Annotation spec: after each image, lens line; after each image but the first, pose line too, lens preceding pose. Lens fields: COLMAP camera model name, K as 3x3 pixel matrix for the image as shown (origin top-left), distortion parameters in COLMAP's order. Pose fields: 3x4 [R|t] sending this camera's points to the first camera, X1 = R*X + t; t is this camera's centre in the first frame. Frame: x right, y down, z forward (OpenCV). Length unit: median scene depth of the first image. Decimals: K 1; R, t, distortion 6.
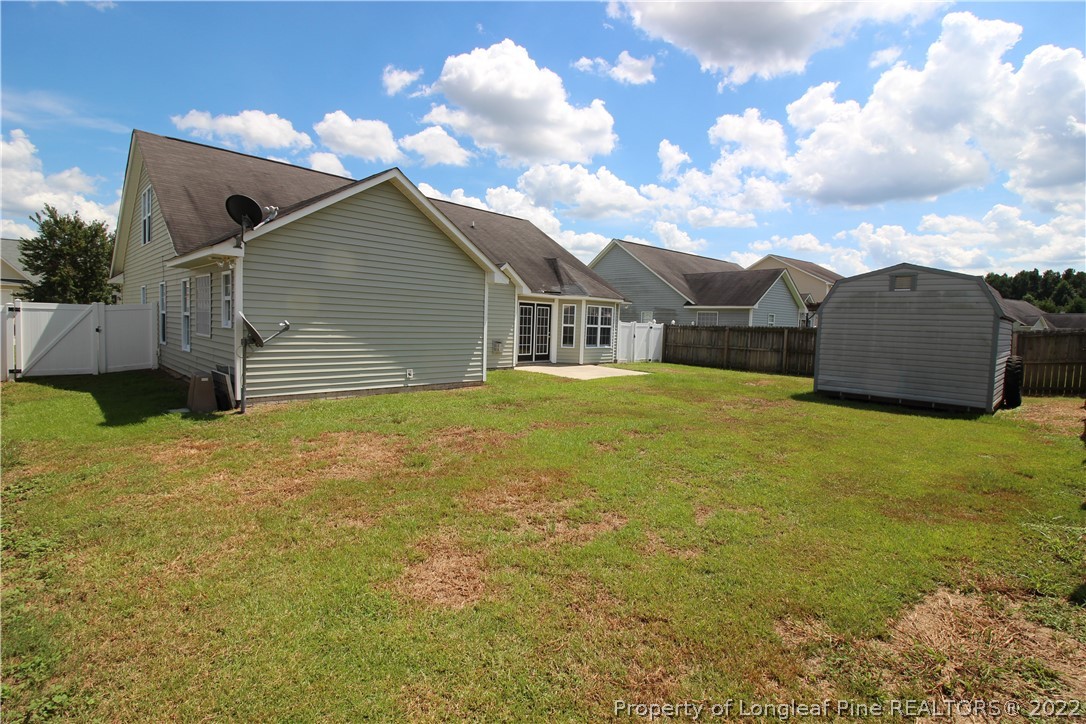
lens RADIAL K [[514.2, 0, 551.1], [0, 514.2, 359.7], [0, 0, 1]] dist [-0.006703, -0.000498]
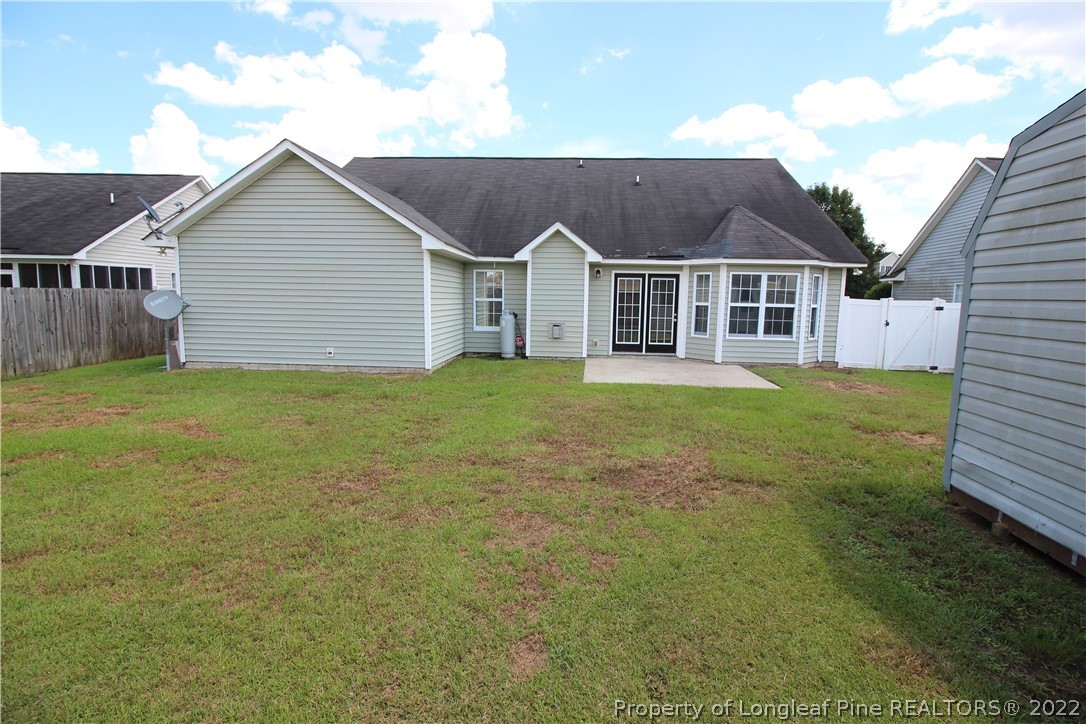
lens RADIAL K [[514.2, 0, 543.8], [0, 514.2, 356.6], [0, 0, 1]] dist [-0.006703, -0.000498]
pose [[0.628985, 0.071051, -0.774164, 0.428894], [-0.053777, 0.997406, 0.047847, -0.018657], [0.775556, 0.011537, 0.631174, 0.414339]]
